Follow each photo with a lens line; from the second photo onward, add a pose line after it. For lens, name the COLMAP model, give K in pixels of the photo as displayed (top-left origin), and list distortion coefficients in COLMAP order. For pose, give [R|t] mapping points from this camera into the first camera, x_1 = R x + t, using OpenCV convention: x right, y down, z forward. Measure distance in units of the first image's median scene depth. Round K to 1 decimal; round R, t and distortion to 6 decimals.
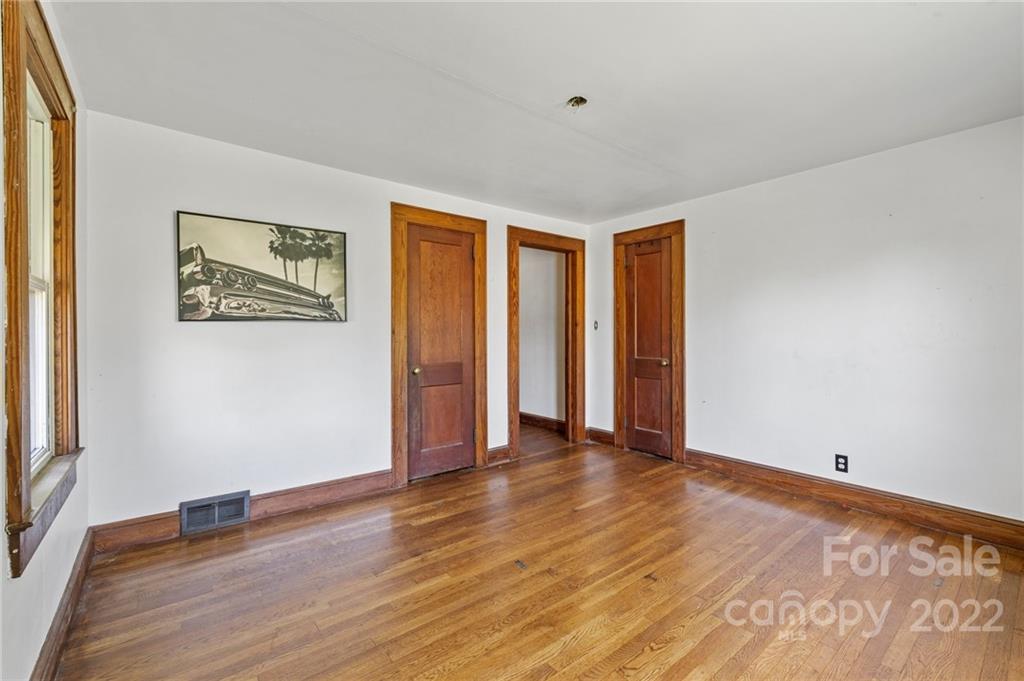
lens RADIAL K [[439.5, 0, 513.0], [0, 439.5, 338.8], [0, 0, 1]] dist [-0.000964, -0.000189]
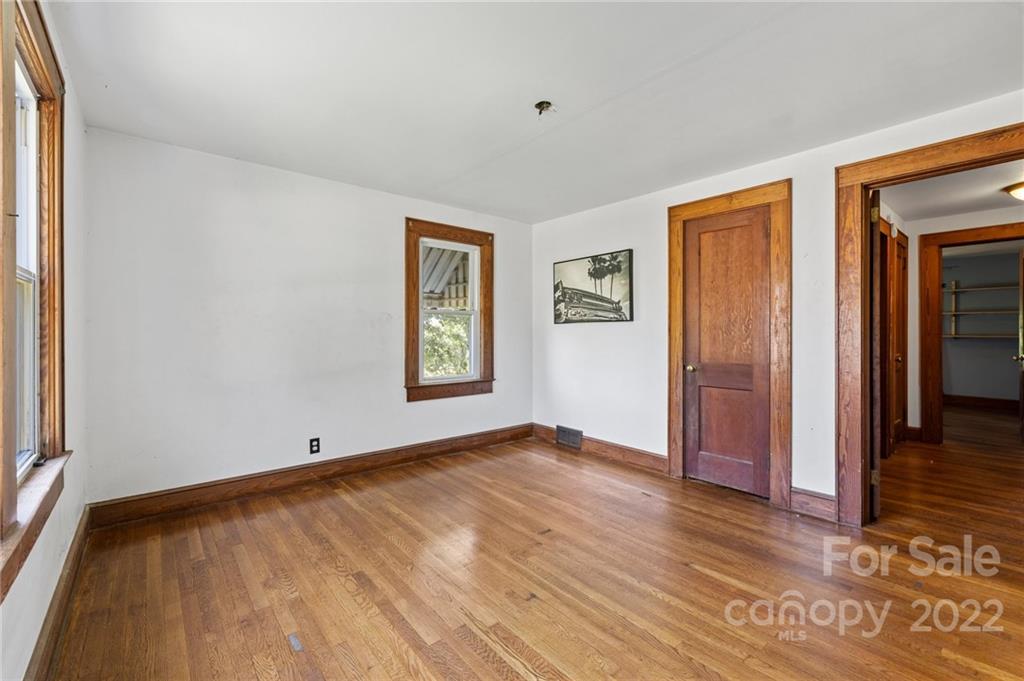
lens RADIAL K [[439.5, 0, 518.2], [0, 439.5, 338.3], [0, 0, 1]] dist [-0.000964, -0.000189]
pose [[0.021423, 0.017721, -0.999613, 0.884257], [-0.009500, 0.999801, 0.017521, -0.009198], [0.999725, 0.009121, 0.021587, 0.687479]]
